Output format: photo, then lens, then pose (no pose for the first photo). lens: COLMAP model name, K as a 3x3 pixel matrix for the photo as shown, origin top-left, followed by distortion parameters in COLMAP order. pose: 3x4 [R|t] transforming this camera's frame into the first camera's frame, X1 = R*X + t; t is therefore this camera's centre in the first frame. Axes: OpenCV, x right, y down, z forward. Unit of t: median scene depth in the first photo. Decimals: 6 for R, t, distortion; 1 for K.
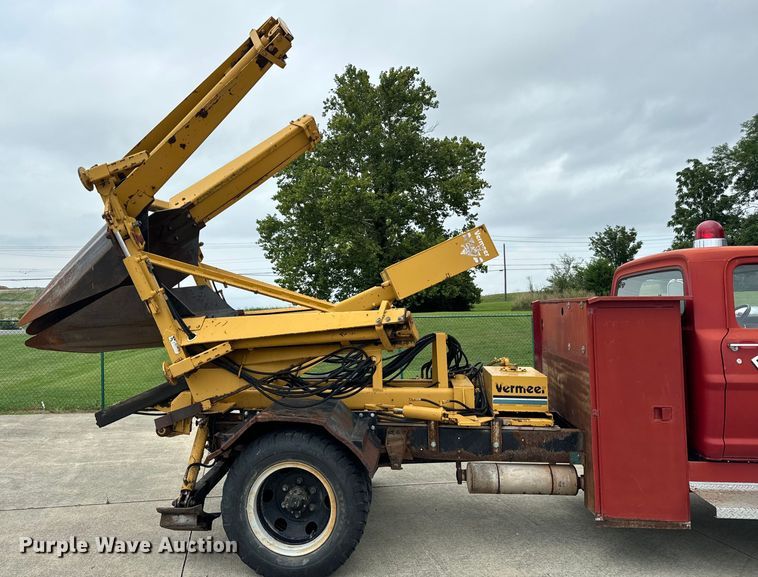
lens RADIAL K [[602.5, 0, 341.8], [0, 602.5, 268.6], [0, 0, 1]] dist [0.098898, -0.154652]
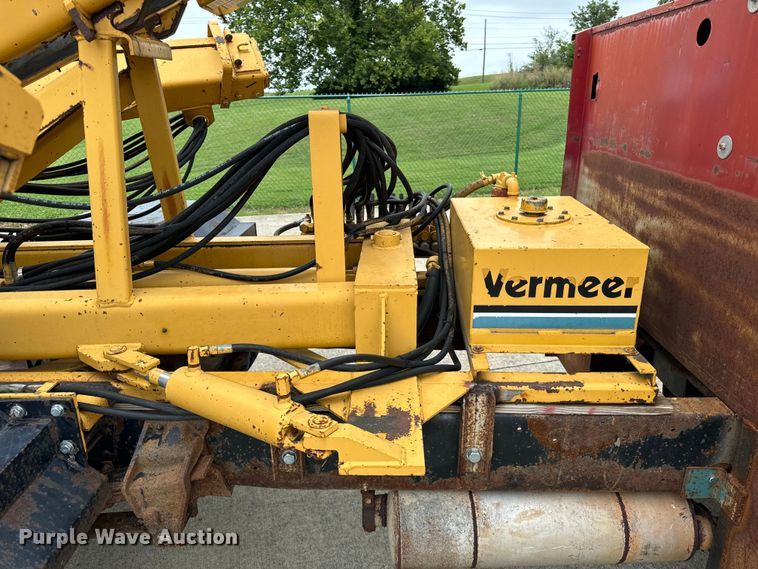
lens RADIAL K [[550.9, 0, 379.0], [0, 550.9, 284.5], [0, 0, 1]] dist [0.003357, -0.002023]
pose [[0.995886, -0.037875, 0.082324, 0.145297], [0.002960, 0.921576, 0.388186, 0.070246], [-0.090570, -0.386345, 0.917897, 0.615291]]
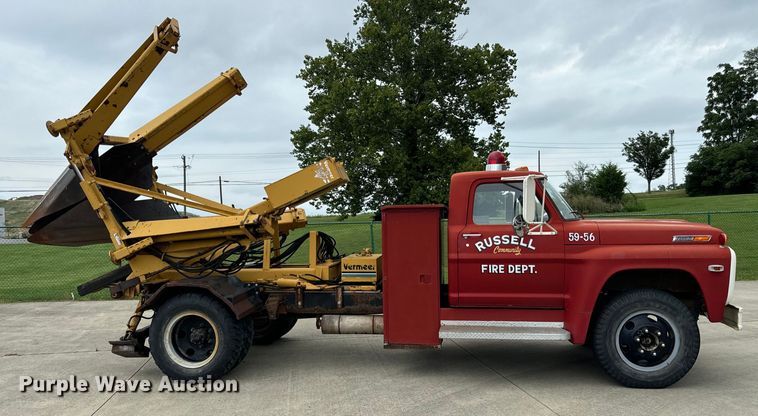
lens RADIAL K [[604.3, 0, 391.2], [0, 604.3, 241.2], [0, 0, 1]] dist [0.133194, -0.240963]
pose [[0.999897, -0.008343, -0.011658, 0.322732], [0.009546, 0.994180, 0.107312, -0.020713], [0.010695, -0.107413, 0.994157, -0.392637]]
